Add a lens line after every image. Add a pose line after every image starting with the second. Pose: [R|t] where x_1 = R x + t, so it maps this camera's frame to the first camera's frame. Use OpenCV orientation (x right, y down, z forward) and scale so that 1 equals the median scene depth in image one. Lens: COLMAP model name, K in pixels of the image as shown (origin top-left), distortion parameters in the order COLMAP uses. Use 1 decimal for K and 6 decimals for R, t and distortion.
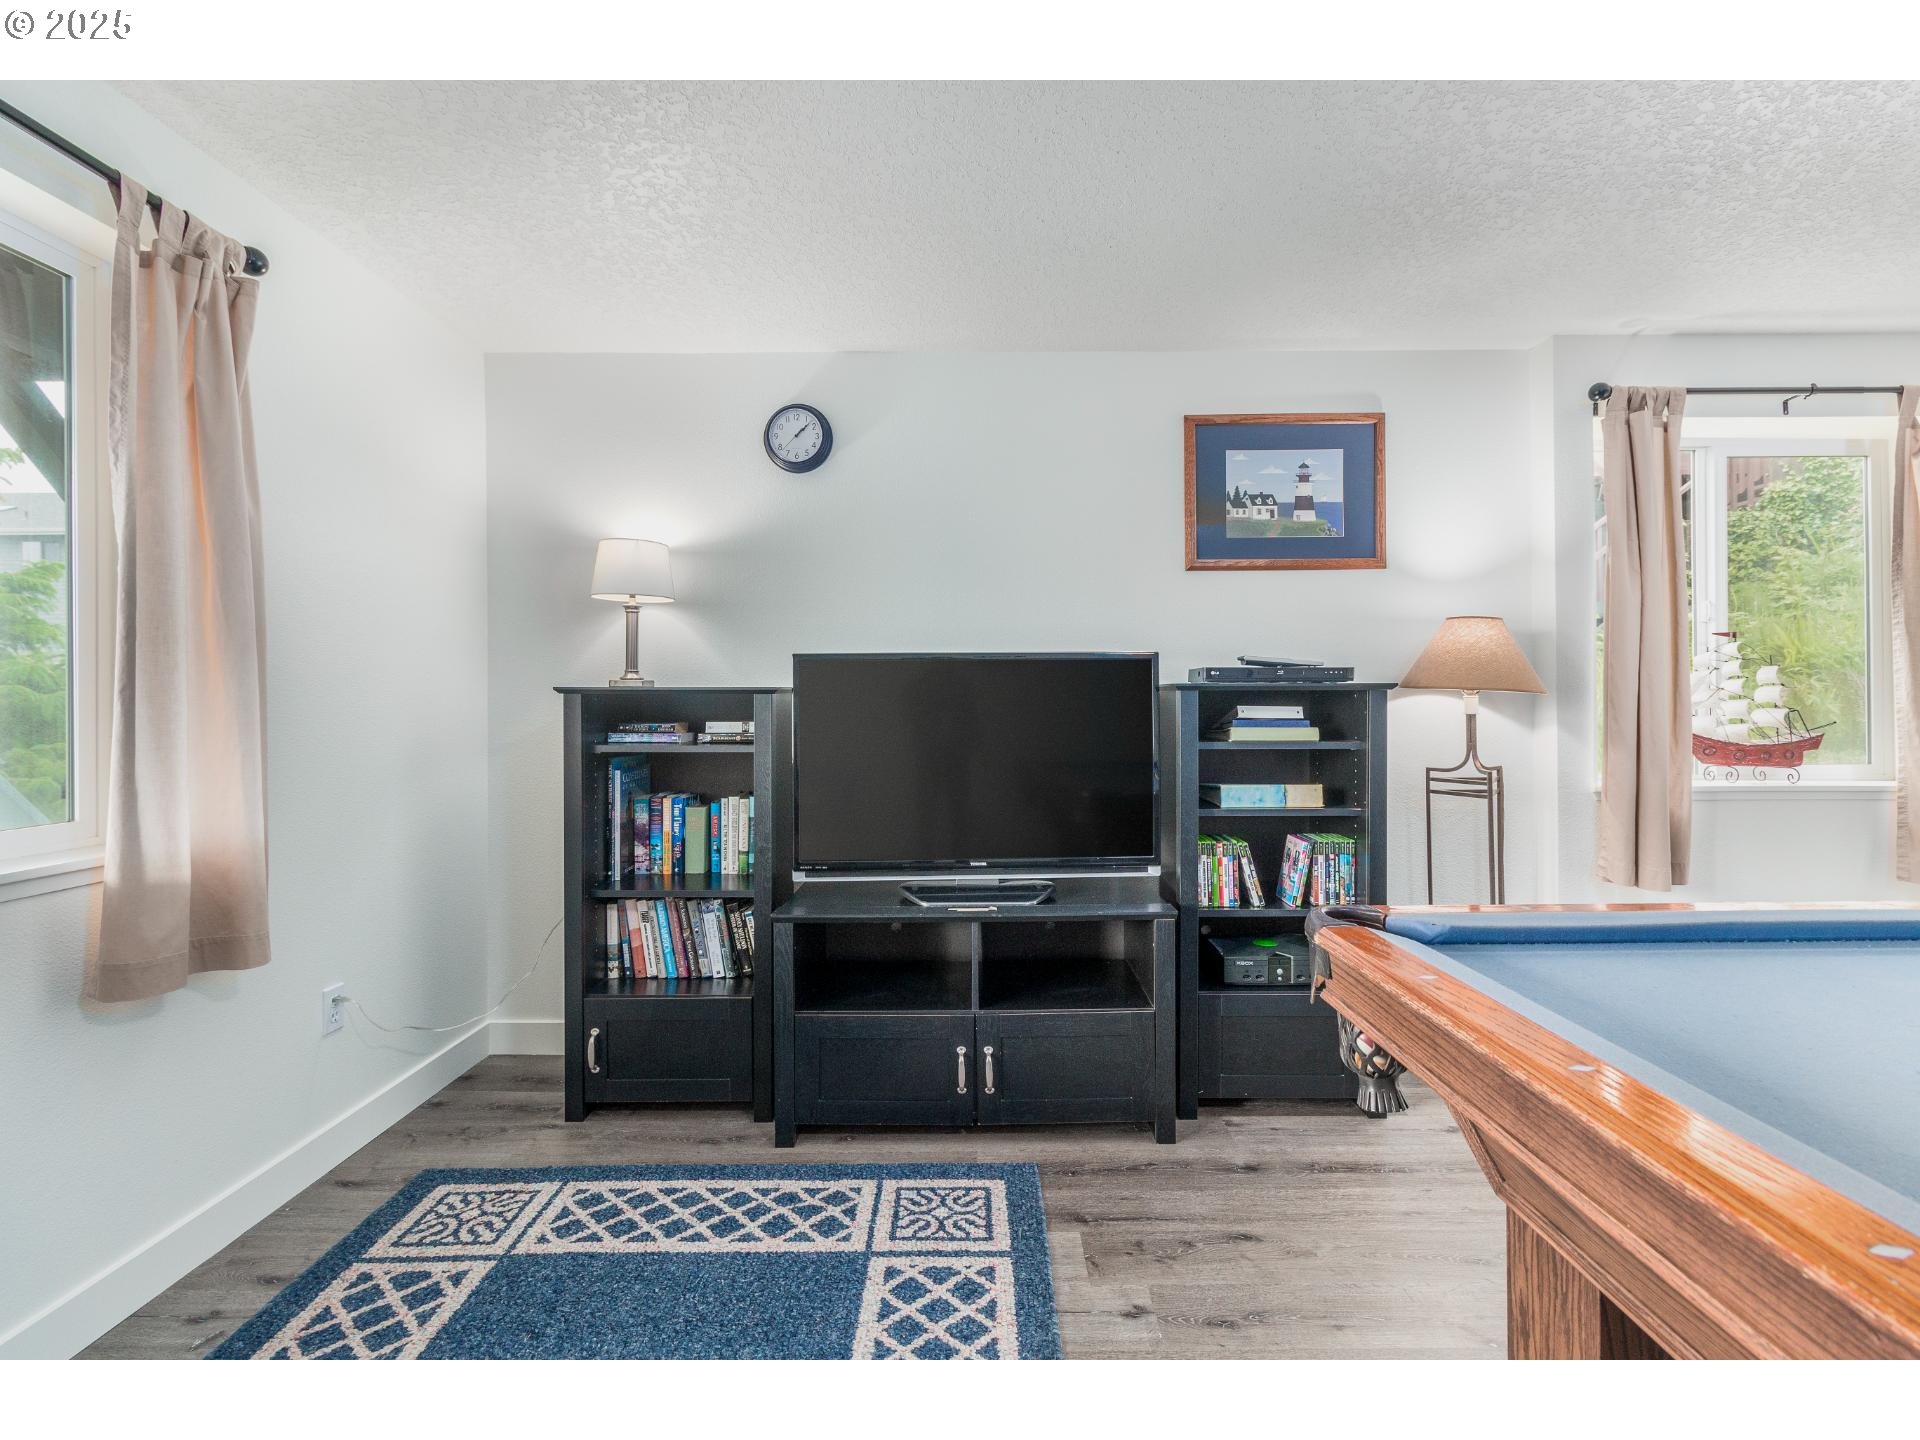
lens RADIAL K [[880.6, 0, 958.7], [0, 880.6, 701.4], [0, 0, 1]] dist [0.003213, -0.000333]
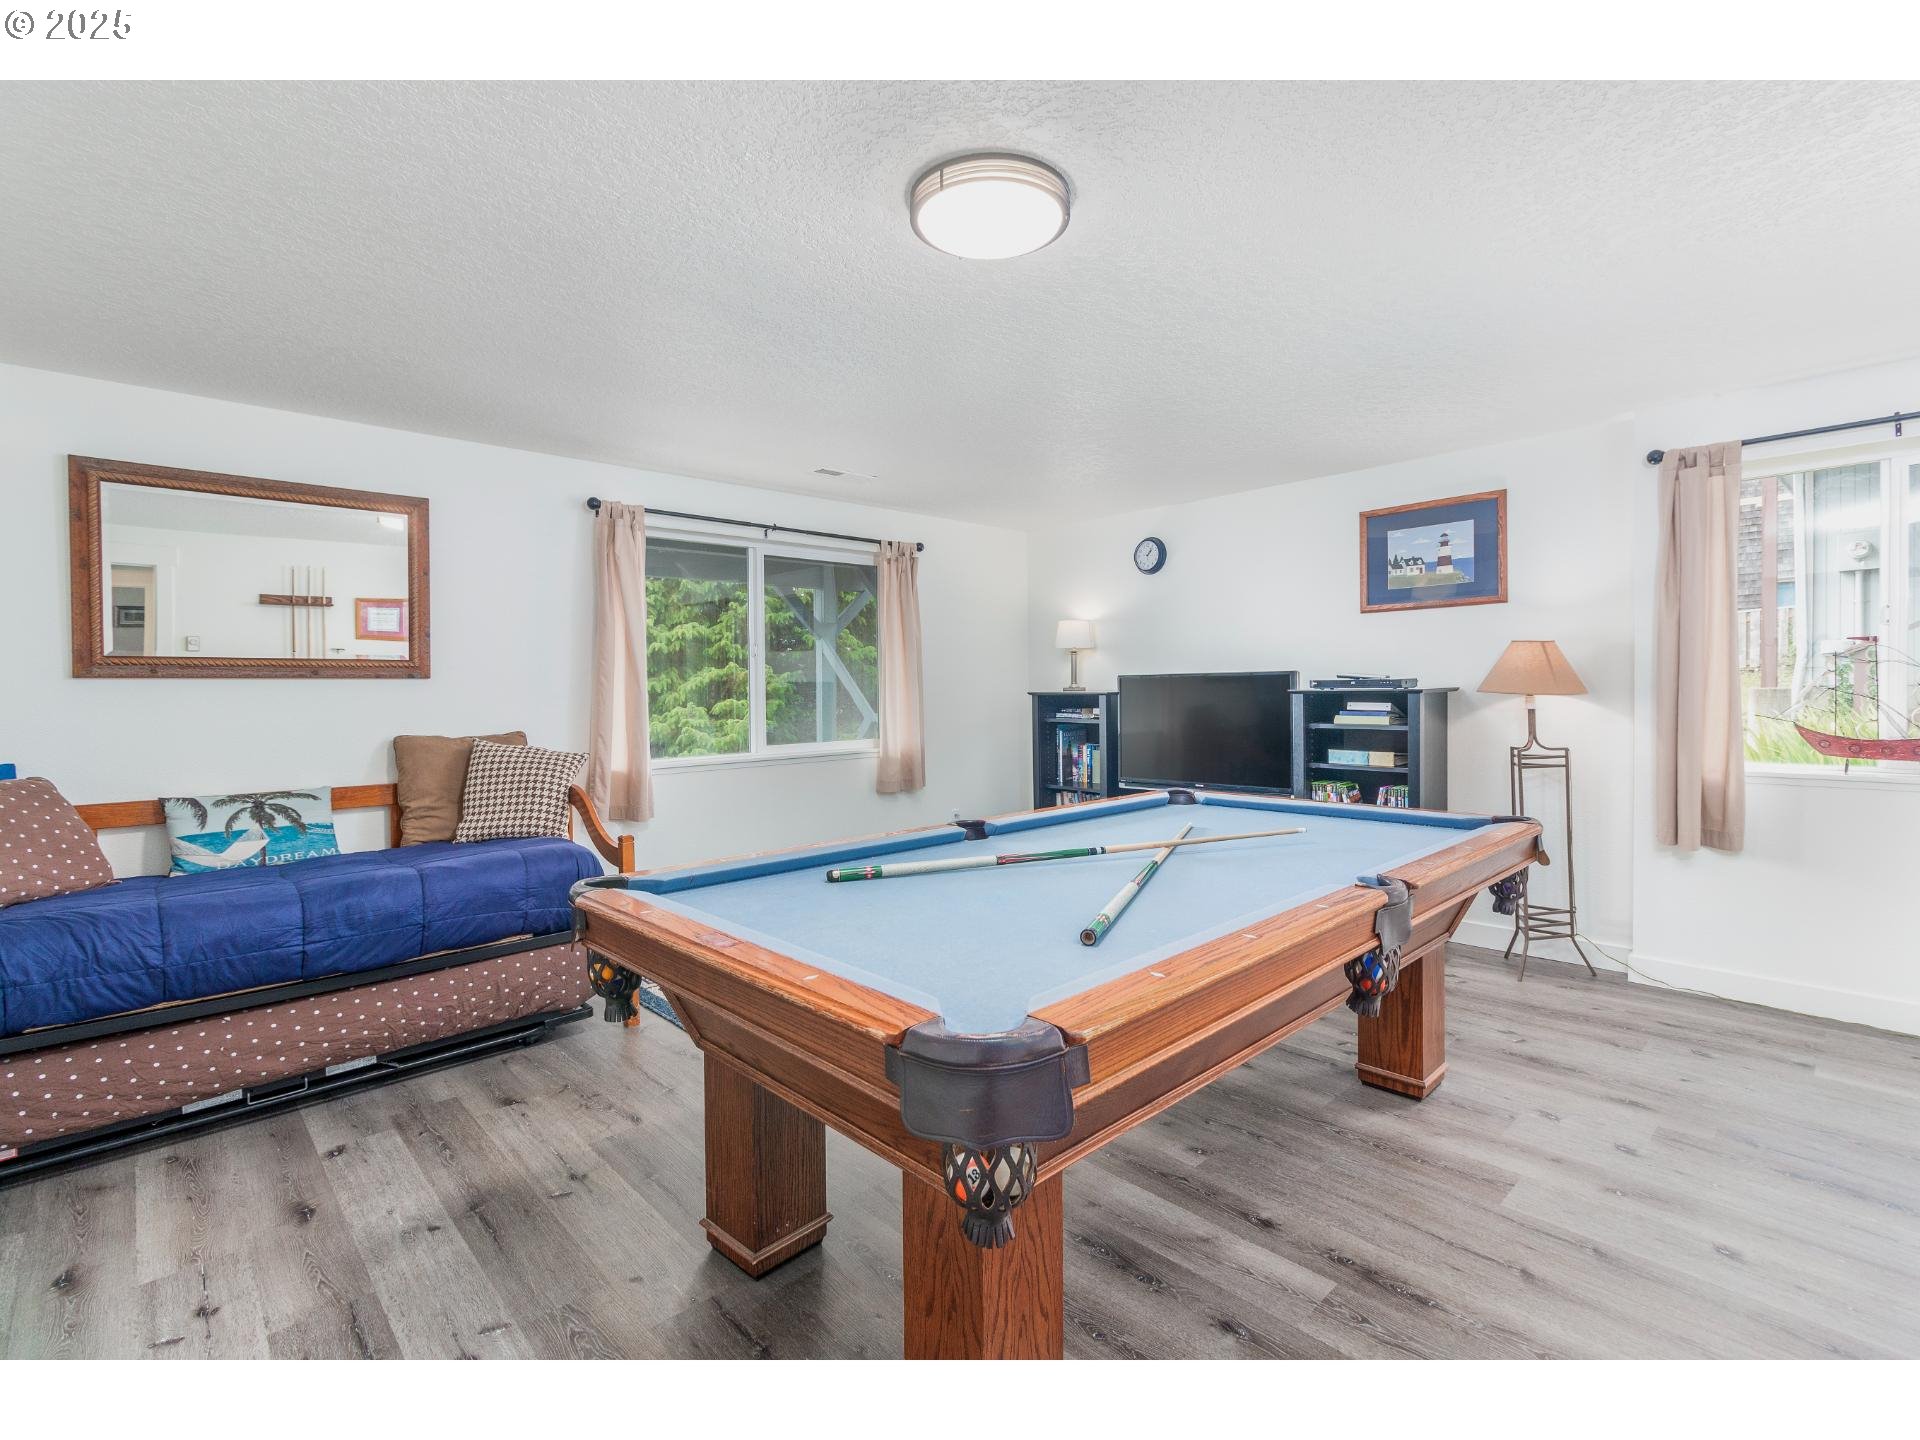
lens RADIAL K [[880.6, 0, 964.6], [0, 880.6, 709.0], [0, 0, 1]] dist [0.003213, -0.000333]
pose [[0.683592, 0.012368, -0.729760, 0.981613], [0.011069, 0.999566, 0.027309, -0.033770], [0.729781, -0.026746, 0.683158, -0.605853]]
